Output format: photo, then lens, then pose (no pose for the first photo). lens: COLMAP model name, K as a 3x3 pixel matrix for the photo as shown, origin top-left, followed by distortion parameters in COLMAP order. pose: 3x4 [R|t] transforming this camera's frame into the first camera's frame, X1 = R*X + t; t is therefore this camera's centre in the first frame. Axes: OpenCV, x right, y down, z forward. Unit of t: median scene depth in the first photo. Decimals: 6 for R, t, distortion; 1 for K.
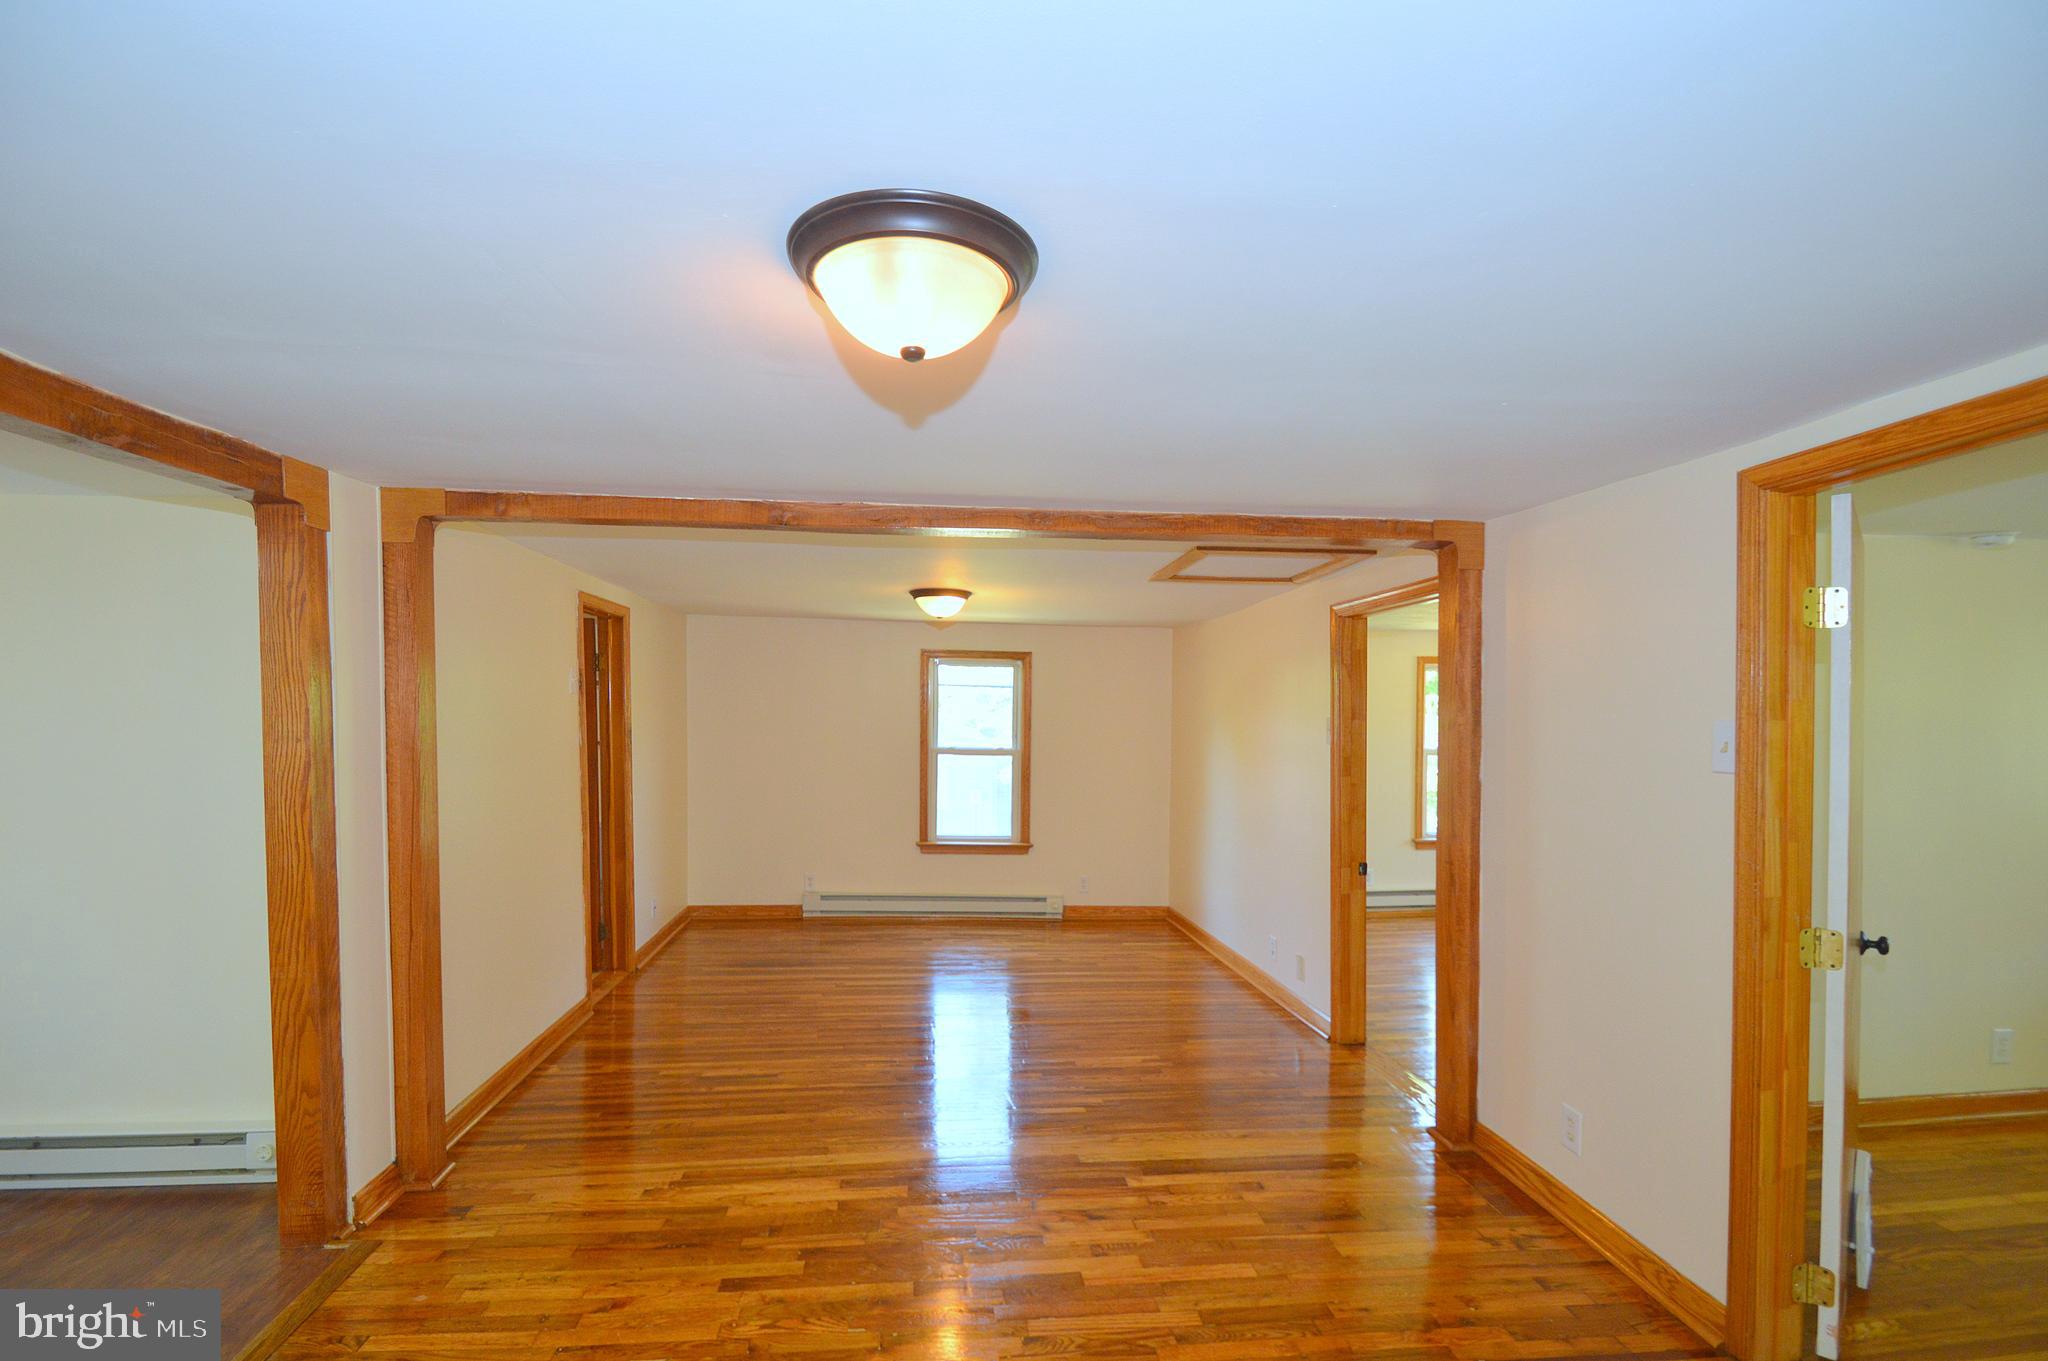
lens RADIAL K [[1012.7, 0, 1027.1], [0, 1012.7, 729.8], [0, 0, 1]] dist [0.016920, -0.039380]
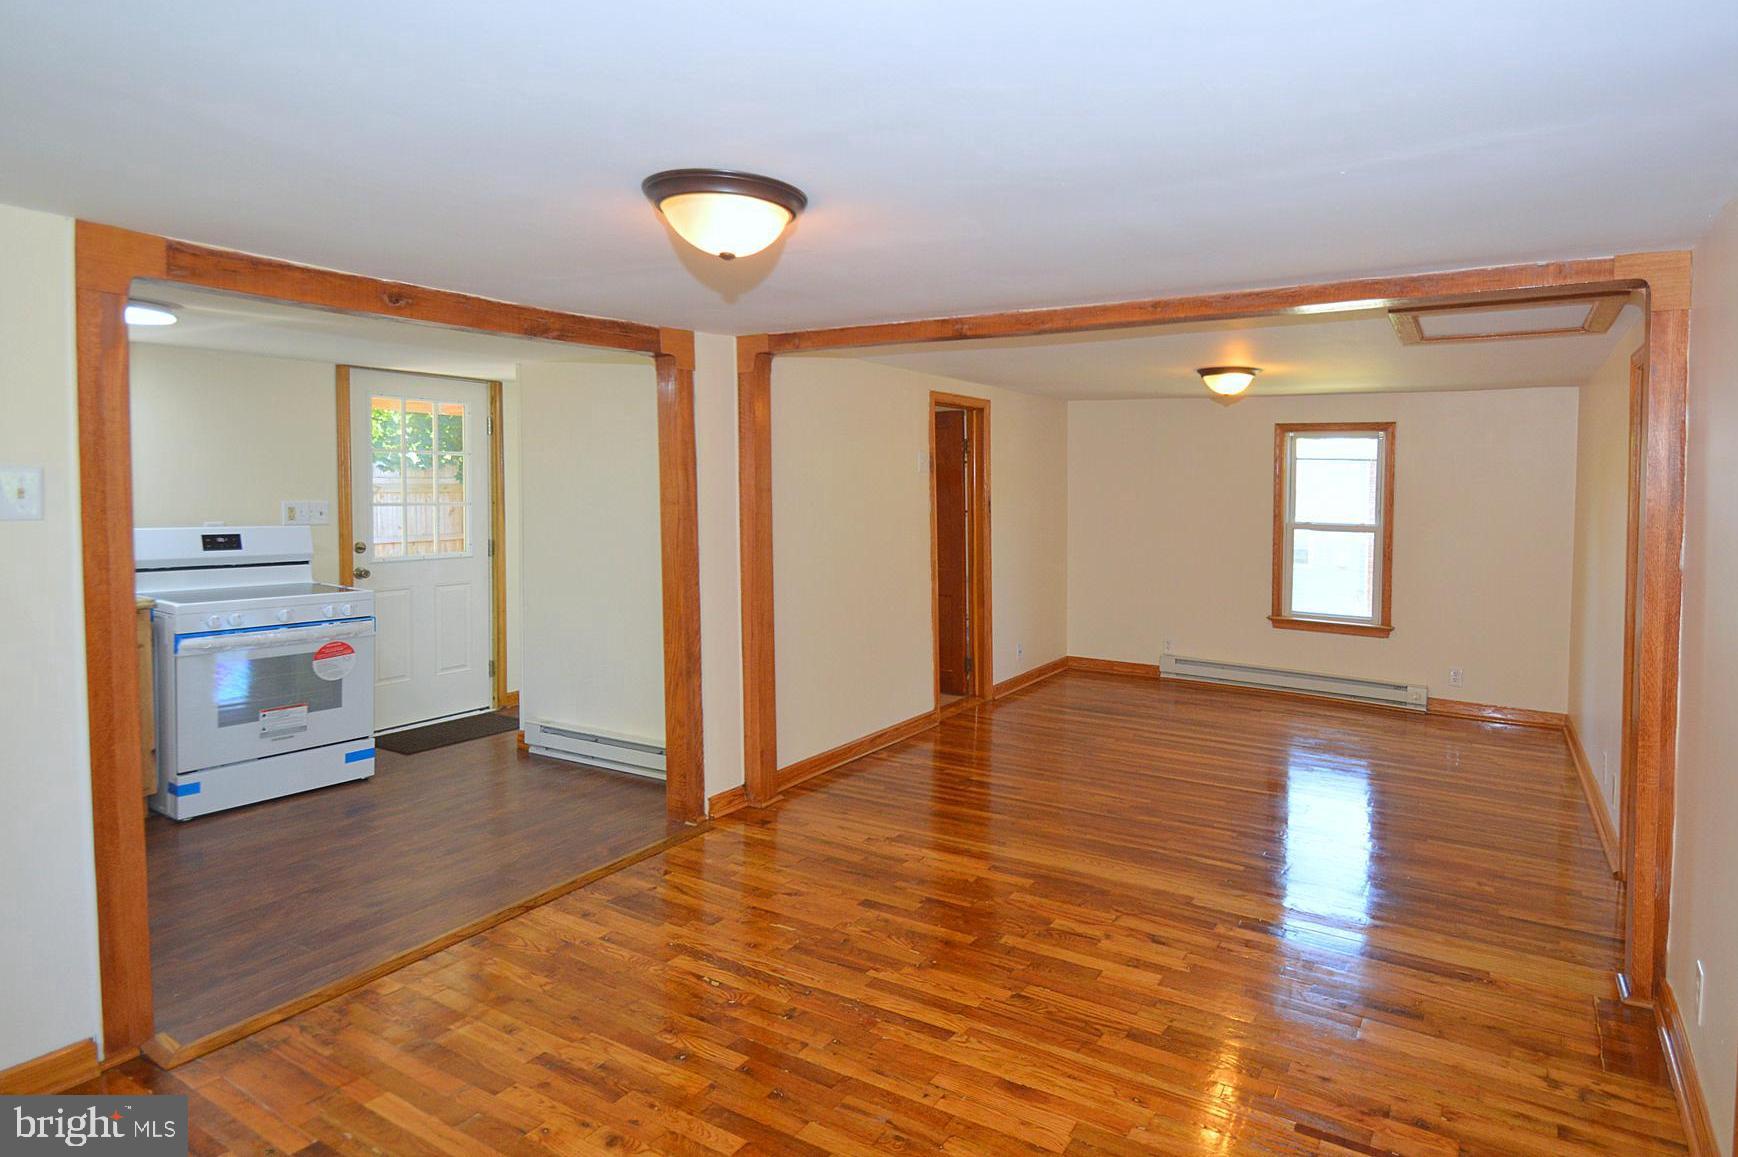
lens RADIAL K [[1001.1, 0, 873.0], [0, 1001.1, 528.2], [0, 0, 1]] dist [-0.023410, -0.001452]
pose [[0.776552, 0.025391, -0.629542, 0.414952], [-0.010547, 0.999571, 0.027306, 0.002578], [0.629965, -0.014564, 0.776487, -0.026874]]
